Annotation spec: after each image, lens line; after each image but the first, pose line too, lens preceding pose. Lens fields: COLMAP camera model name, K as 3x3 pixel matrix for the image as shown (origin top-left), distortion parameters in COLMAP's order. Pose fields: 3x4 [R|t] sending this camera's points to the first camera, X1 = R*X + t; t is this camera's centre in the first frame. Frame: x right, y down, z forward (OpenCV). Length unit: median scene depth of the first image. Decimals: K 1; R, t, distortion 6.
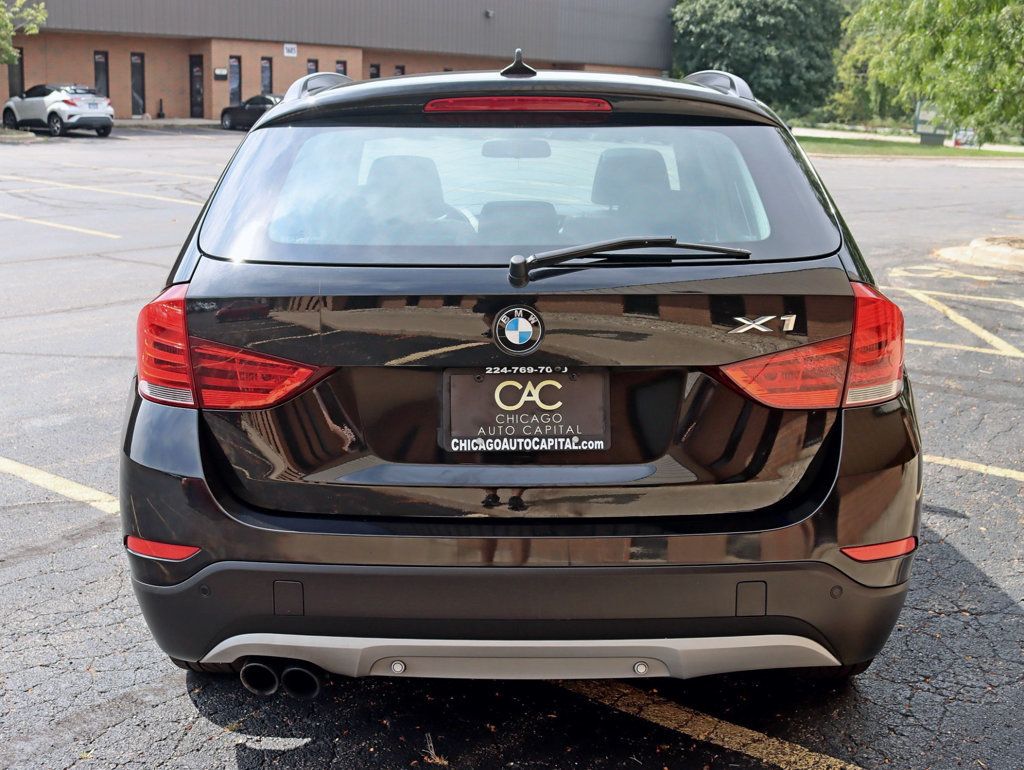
lens RADIAL K [[1194.8, 0, 512.0], [0, 1194.8, 385.0], [0, 0, 1]] dist [-0.072876, 0.002051]
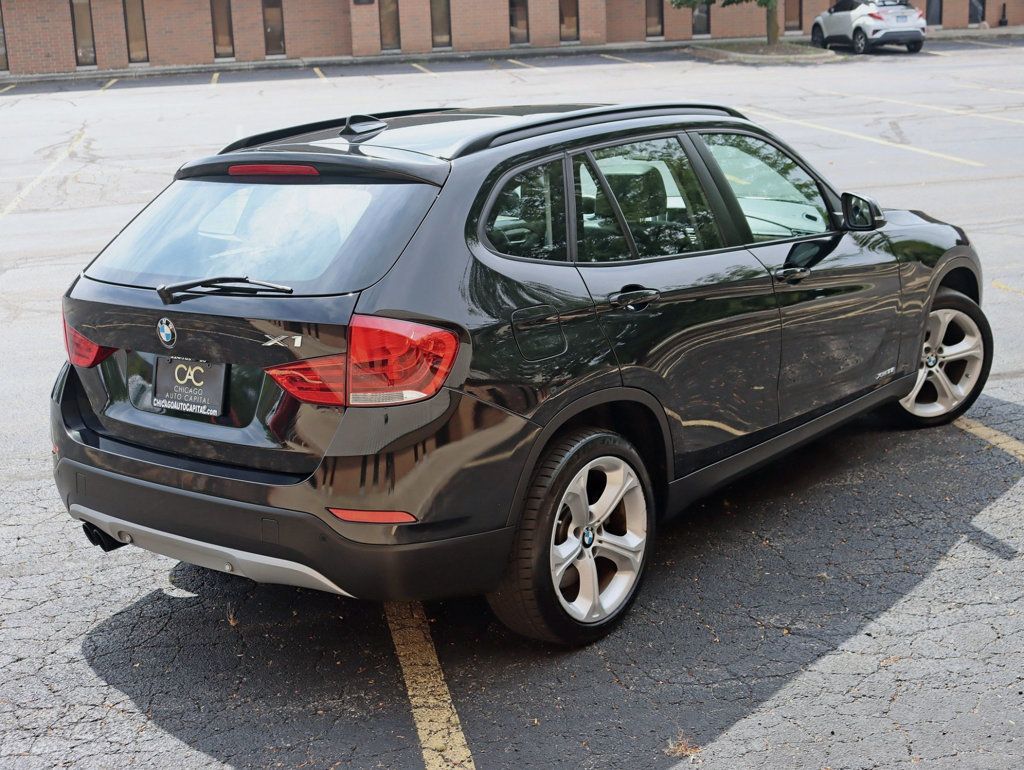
lens RADIAL K [[1371.2, 0, 512.0], [0, 1371.2, 385.0], [0, 0, 1]] dist [-0.063944, -0.048893]
pose [[0.795589, 0.099615, -0.597591, 1.084586], [-0.075219, 0.994999, 0.065721, -0.097333], [0.601149, -0.007337, 0.799103, -0.110869]]
